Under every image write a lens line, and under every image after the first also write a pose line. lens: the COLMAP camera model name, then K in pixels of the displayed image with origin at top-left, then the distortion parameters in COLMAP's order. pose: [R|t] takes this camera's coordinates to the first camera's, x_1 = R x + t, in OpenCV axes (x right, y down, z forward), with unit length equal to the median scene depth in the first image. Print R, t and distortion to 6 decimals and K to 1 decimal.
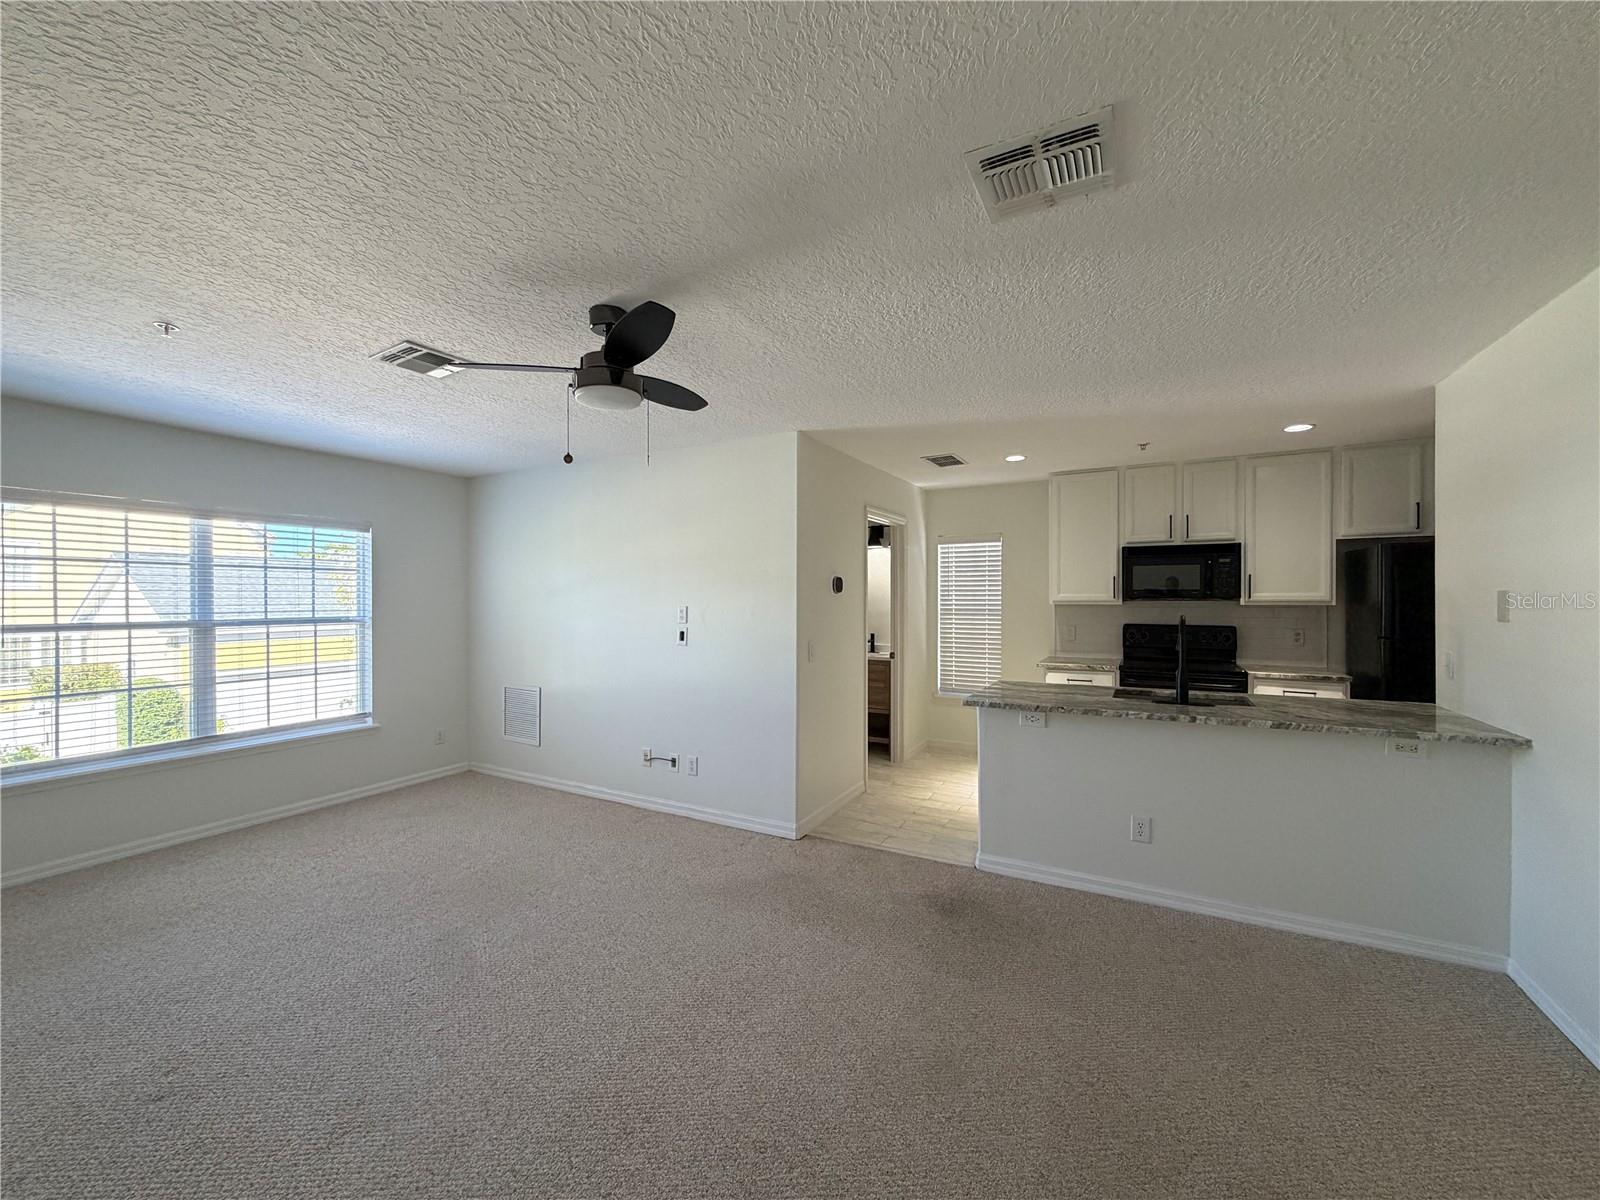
lens RADIAL K [[639.7, 0, 794.9], [0, 639.7, 595.6], [0, 0, 1]] dist [0.002576, 0.000193]
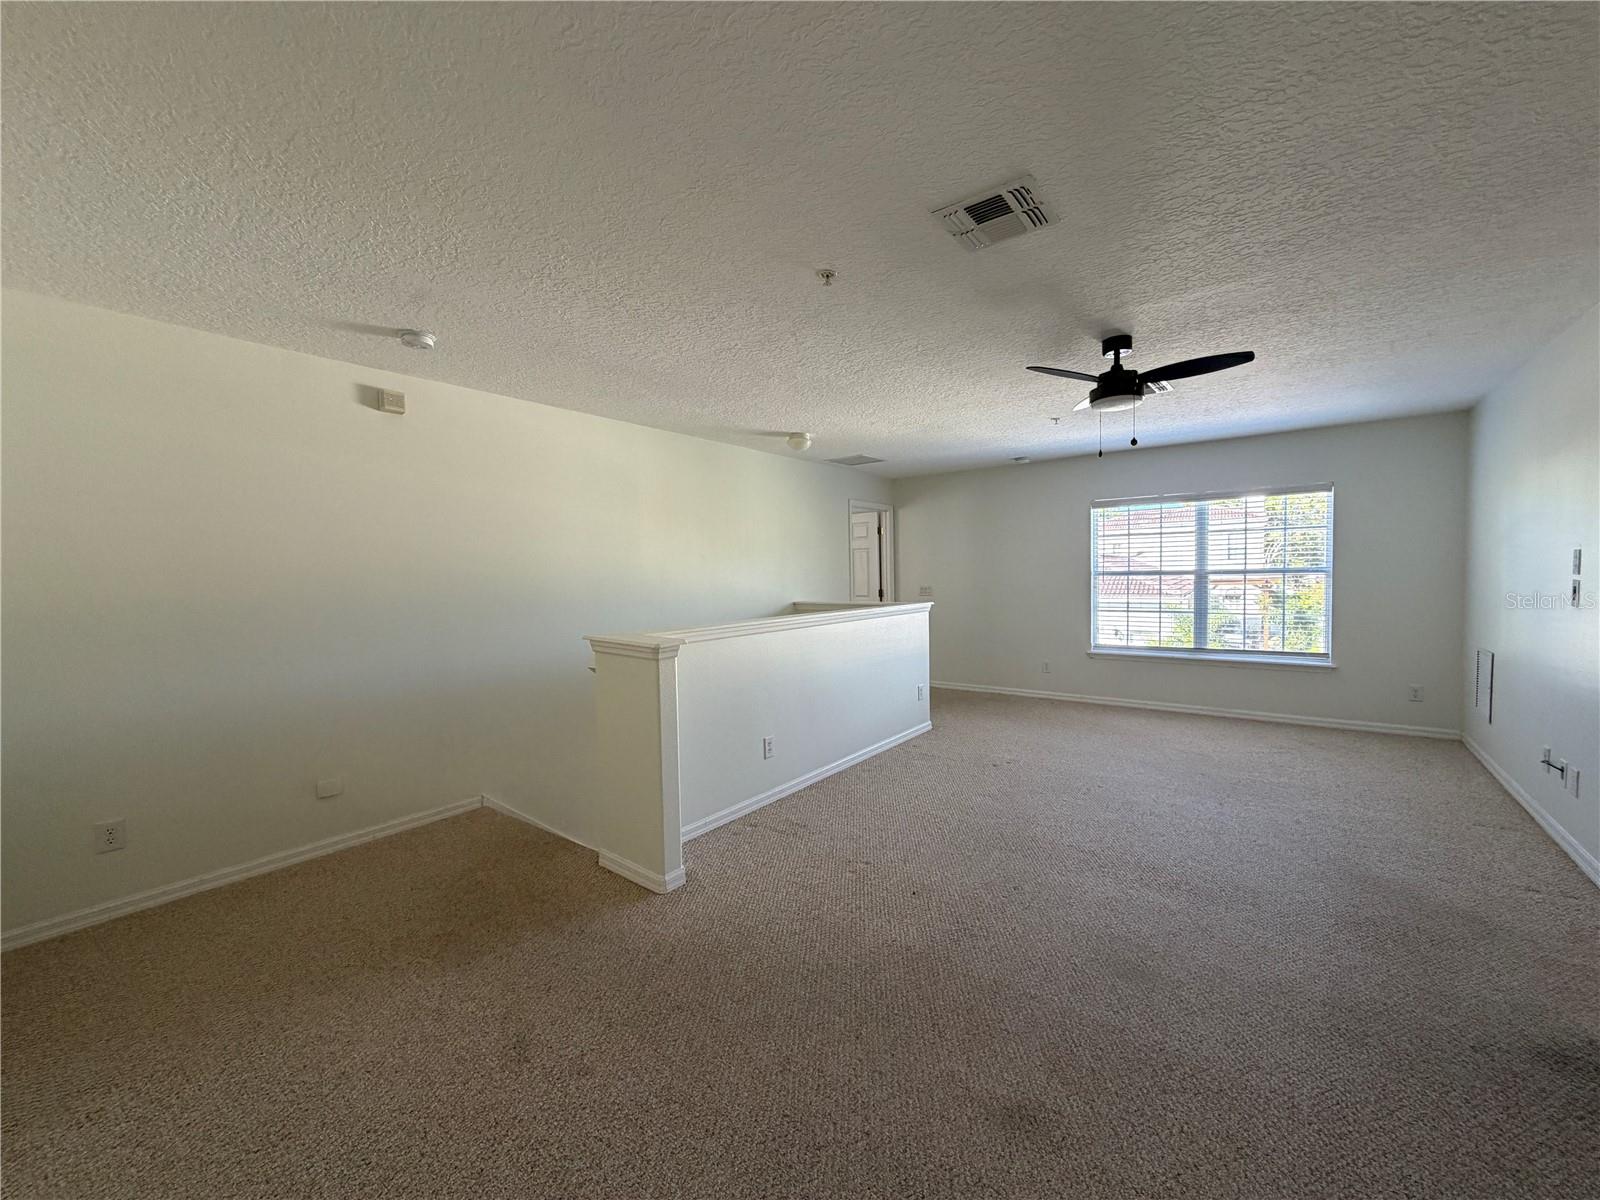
lens RADIAL K [[639.7, 0, 798.1], [0, 639.7, 601.4], [0, 0, 1]] dist [0.002576, 0.000193]
pose [[-0.151466, 0.049540, -0.987220, 0.604170], [0.024195, 0.998630, 0.046401, 0.017640], [0.988166, -0.016857, -0.152457, 0.267557]]
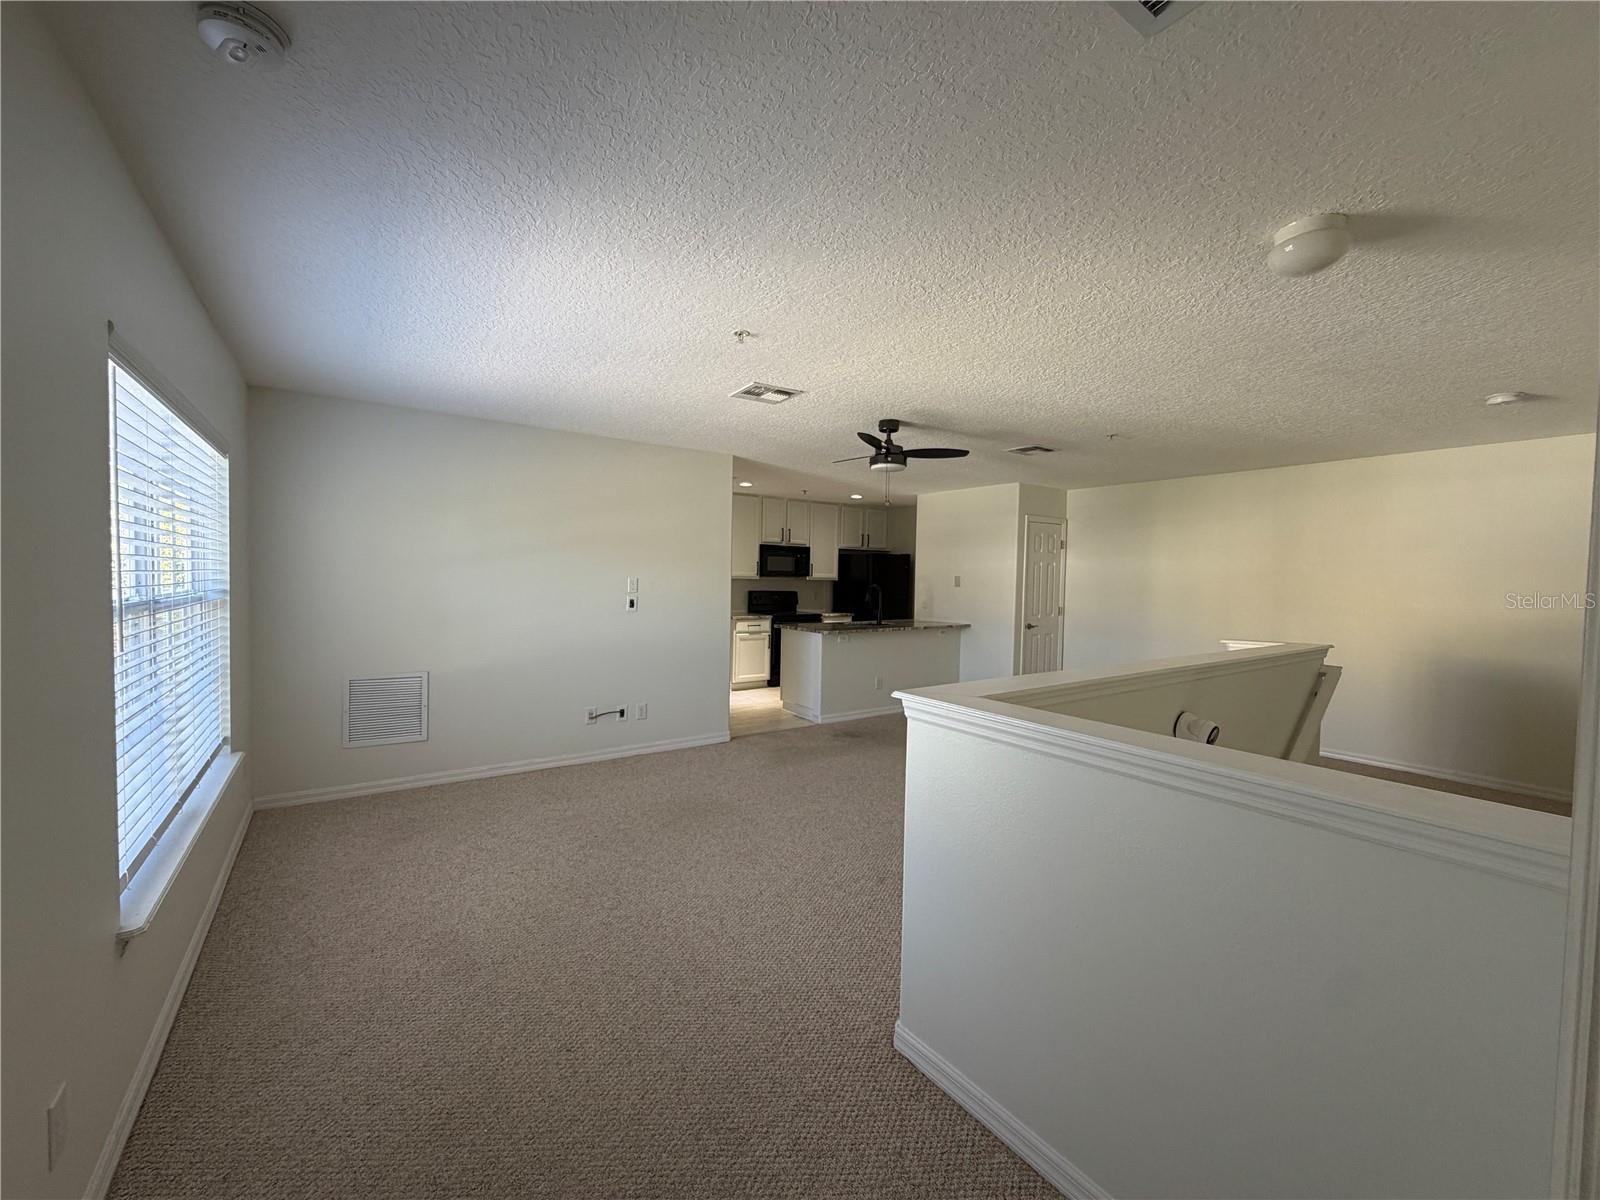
lens RADIAL K [[639.7, 0, 795.0], [0, 639.7, 603.2], [0, 0, 1]] dist [0.002576, 0.000193]
pose [[0.439137, -0.026683, 0.898024, -1.047945], [-0.022934, 0.998900, 0.040895, 0.007211], [-0.898127, -0.038554, 0.438042, 0.213240]]
